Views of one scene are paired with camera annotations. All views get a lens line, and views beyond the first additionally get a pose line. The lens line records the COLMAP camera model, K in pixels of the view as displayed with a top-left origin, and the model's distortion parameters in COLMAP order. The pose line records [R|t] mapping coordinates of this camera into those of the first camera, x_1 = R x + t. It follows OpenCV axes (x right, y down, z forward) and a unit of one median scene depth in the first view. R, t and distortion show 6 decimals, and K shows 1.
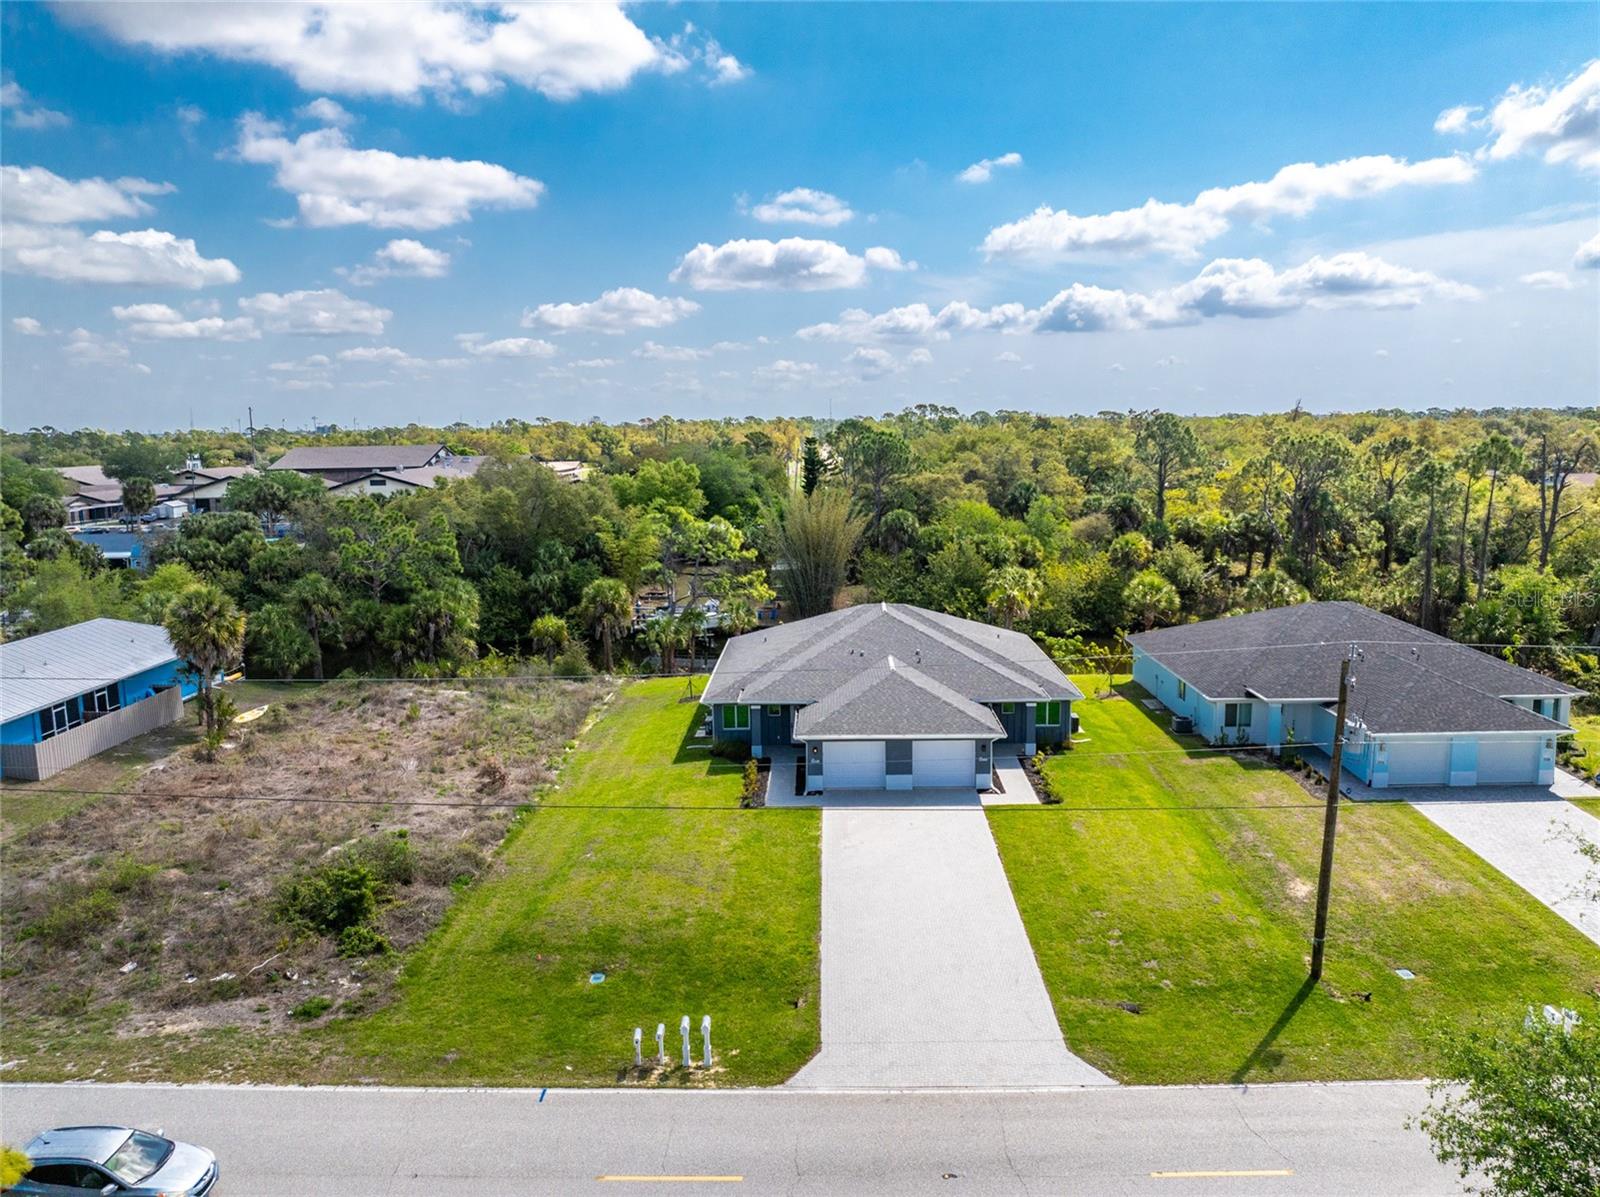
lens RADIAL K [[1121.7, 0, 798.9], [0, 1121.7, 580.2], [0, 0, 1]] dist [-0.002551, -0.070033]
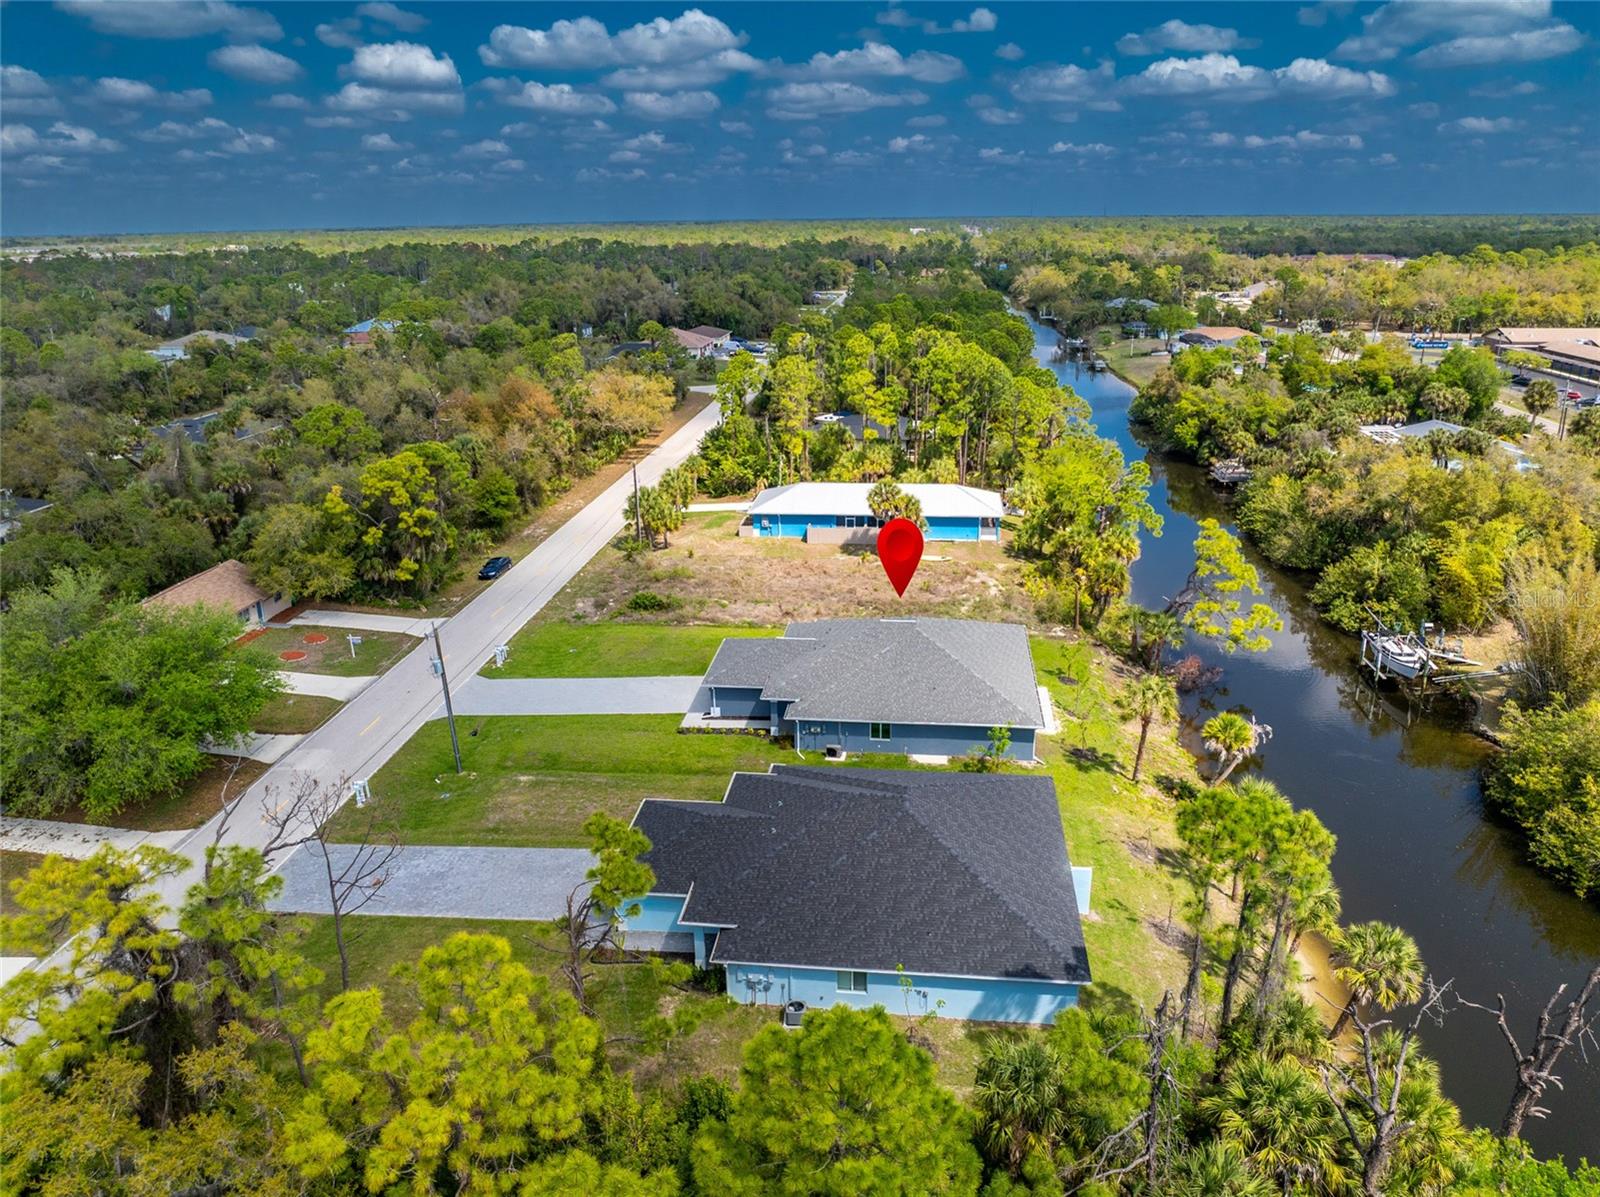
lens RADIAL K [[1125.6, 0, 794.9], [0, 1125.6, 570.3], [0, 0, 1]] dist [-0.037308, 0.004647]
pose [[-0.092192, 0.310881, -0.945967, 1.772475], [-0.123481, 0.939110, 0.320662, -0.589351], [0.988055, 0.146372, -0.048190, 1.285075]]
